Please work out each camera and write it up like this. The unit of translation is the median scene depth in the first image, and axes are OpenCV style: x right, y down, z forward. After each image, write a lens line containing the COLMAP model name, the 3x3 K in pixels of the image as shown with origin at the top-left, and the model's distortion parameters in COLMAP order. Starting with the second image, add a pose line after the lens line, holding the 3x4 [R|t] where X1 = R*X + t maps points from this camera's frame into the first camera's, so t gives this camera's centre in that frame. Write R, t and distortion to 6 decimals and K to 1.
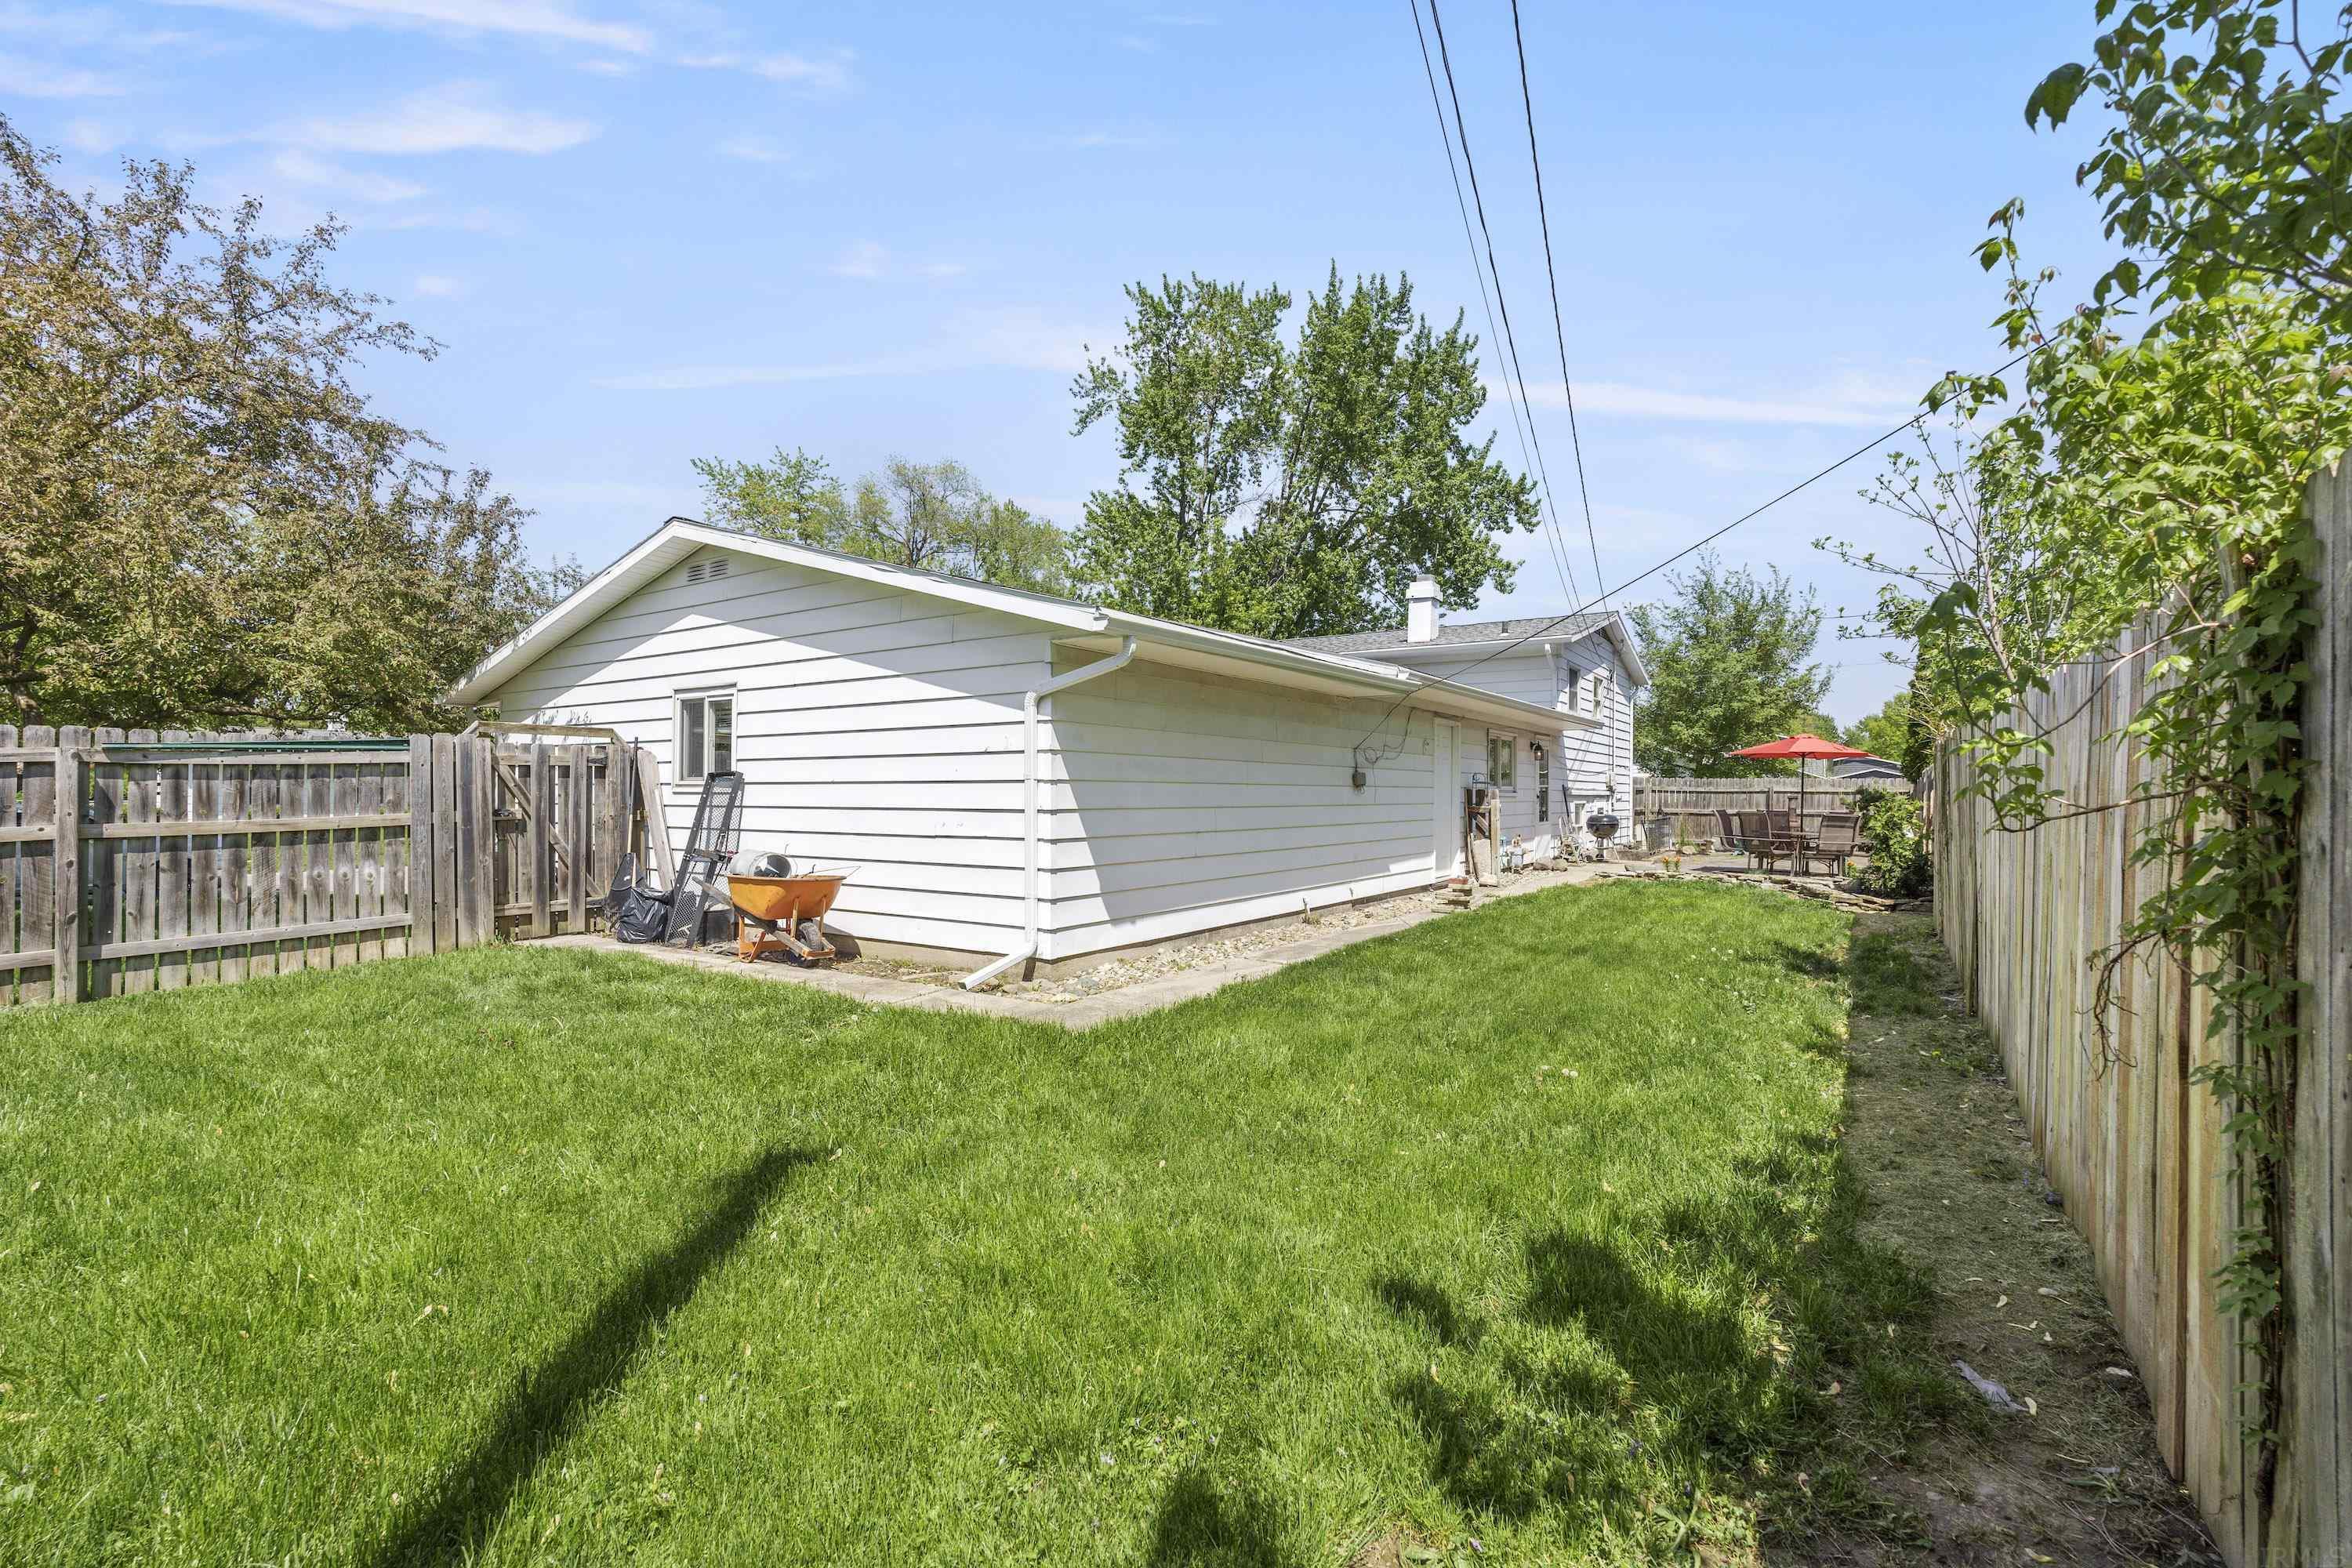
lens RADIAL K [[1010.2, 0, 1176.0], [0, 1010.2, 784.0], [0, 0, 1]] dist [-0.000835, 0.000192]
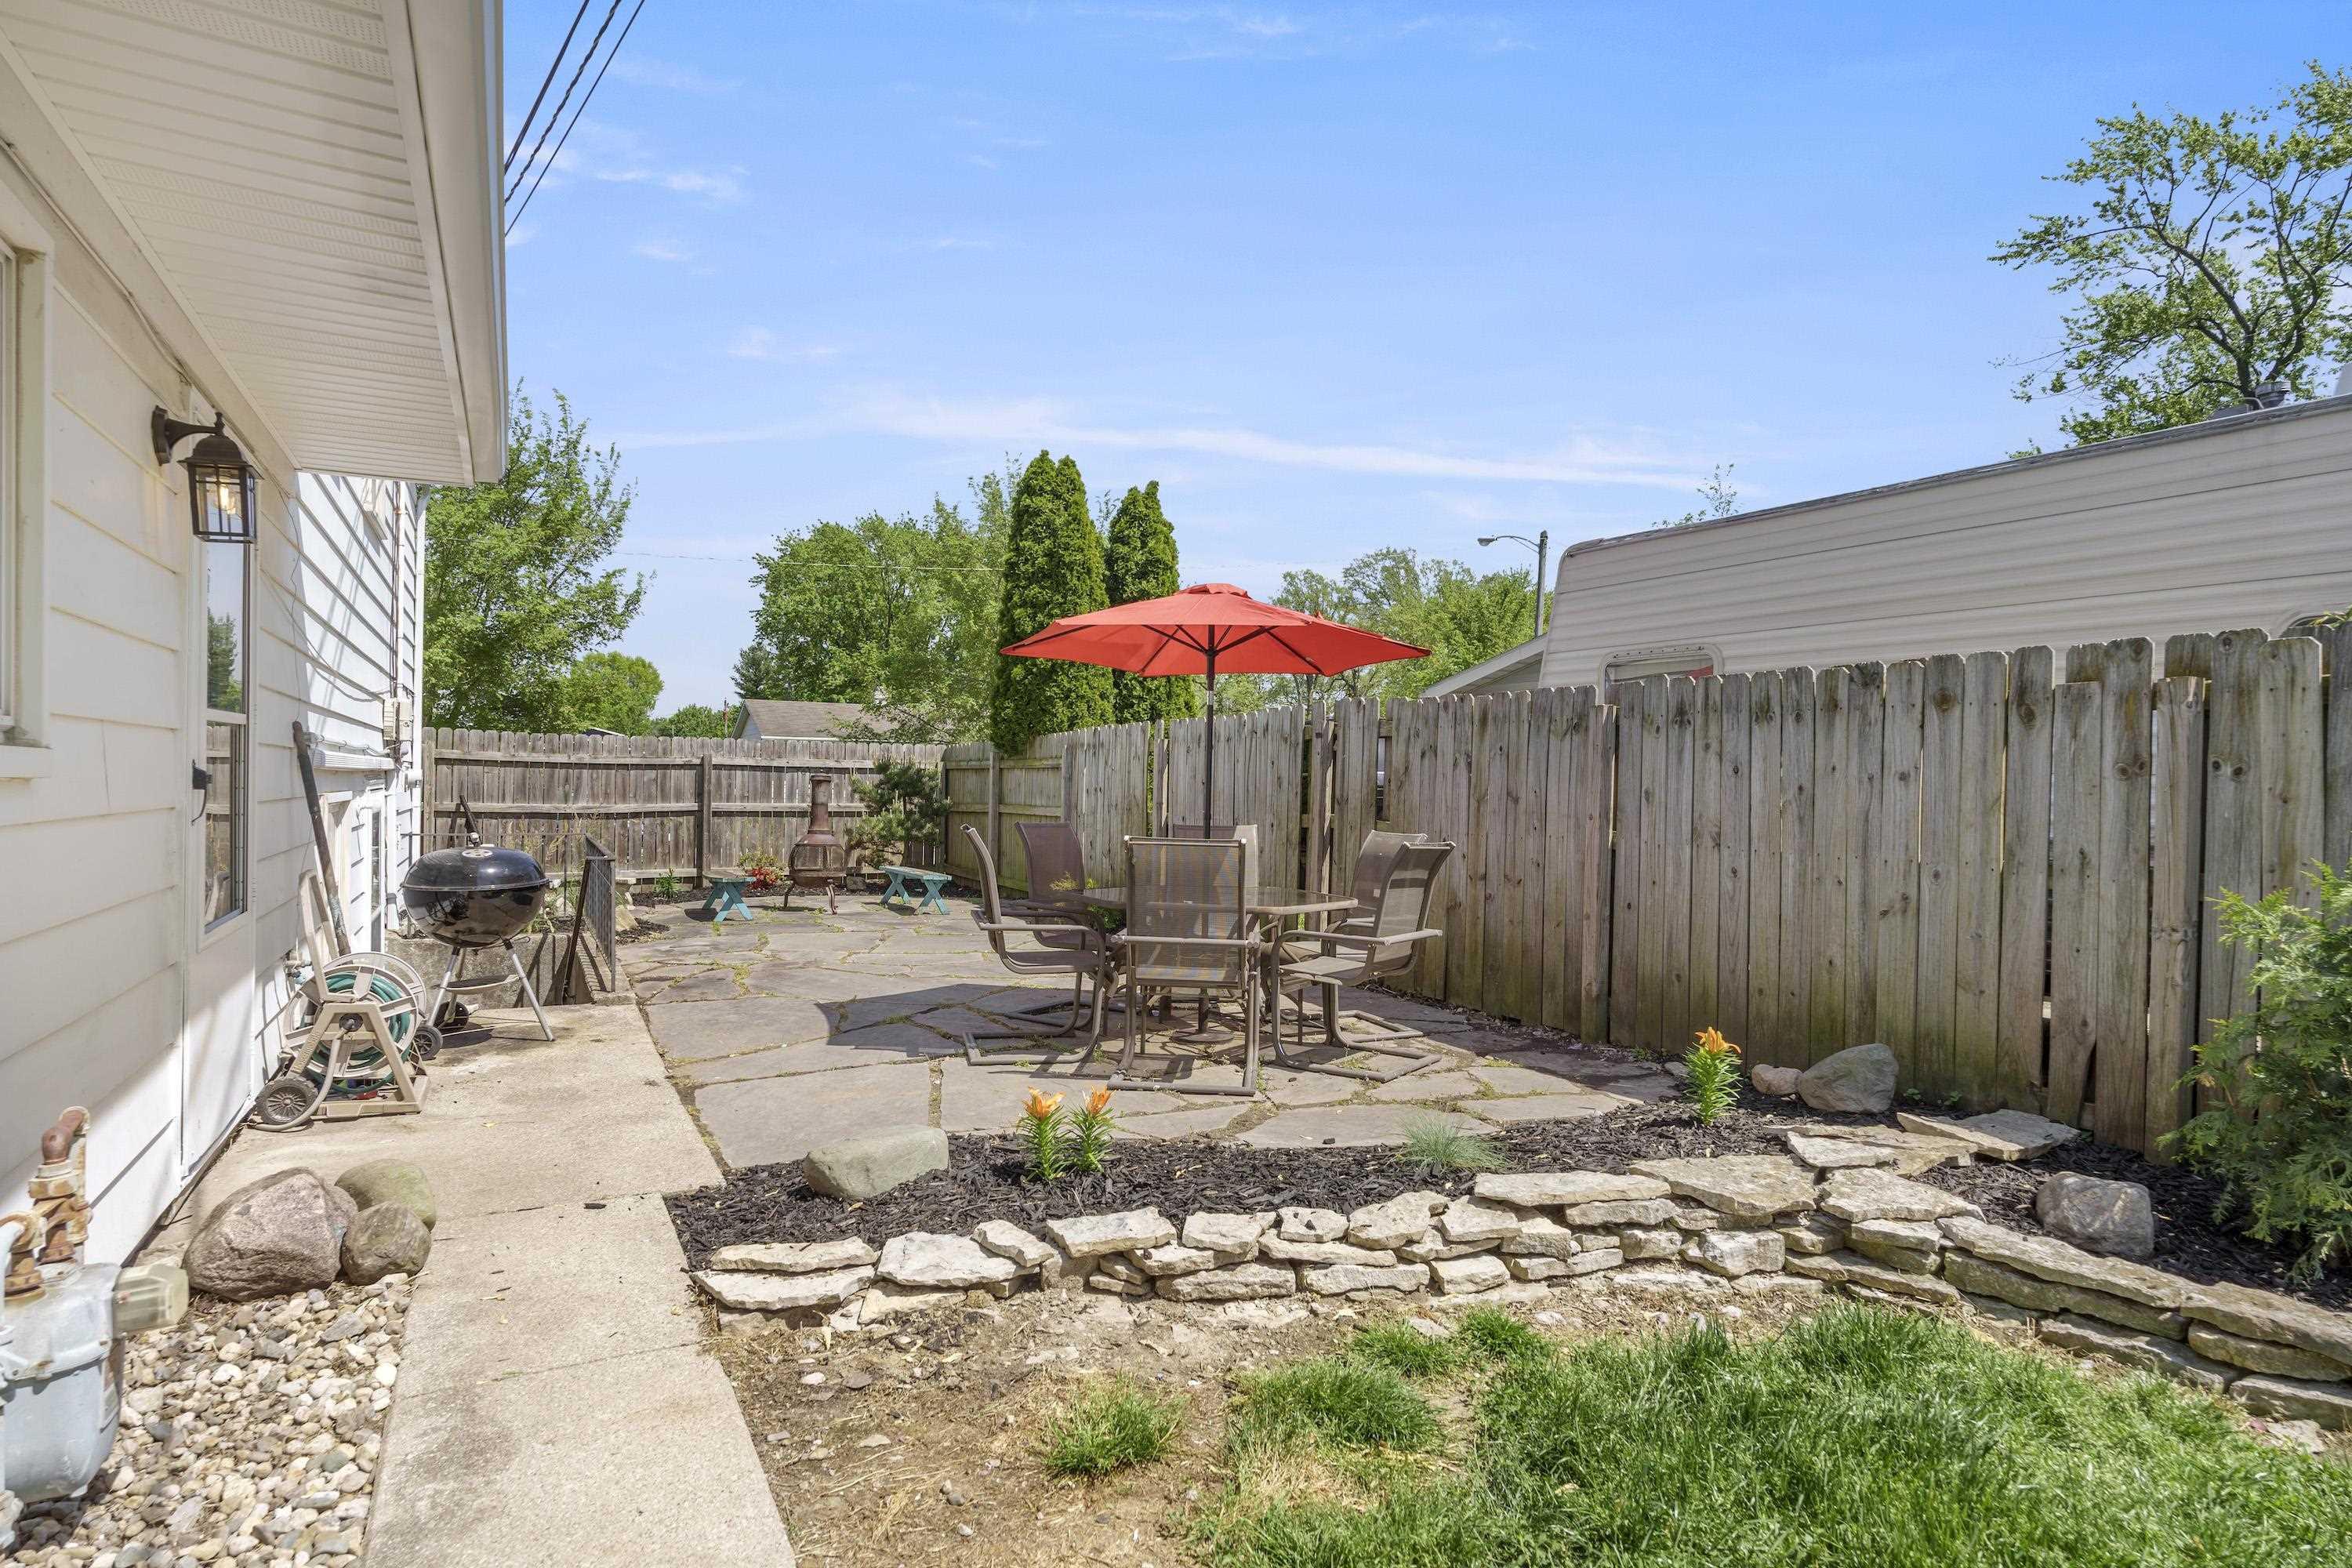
lens RADIAL K [[1212.9, 0, 1176.0], [0, 1212.9, 784.0], [0, 0, 1]] dist [-0.000706, -0.000067]
pose [[0.461003, 0.002446, 0.887395, 0.112225], [-0.024260, 0.999657, 0.009848, 0.003134], [-0.887067, -0.026068, 0.460904, 0.333587]]
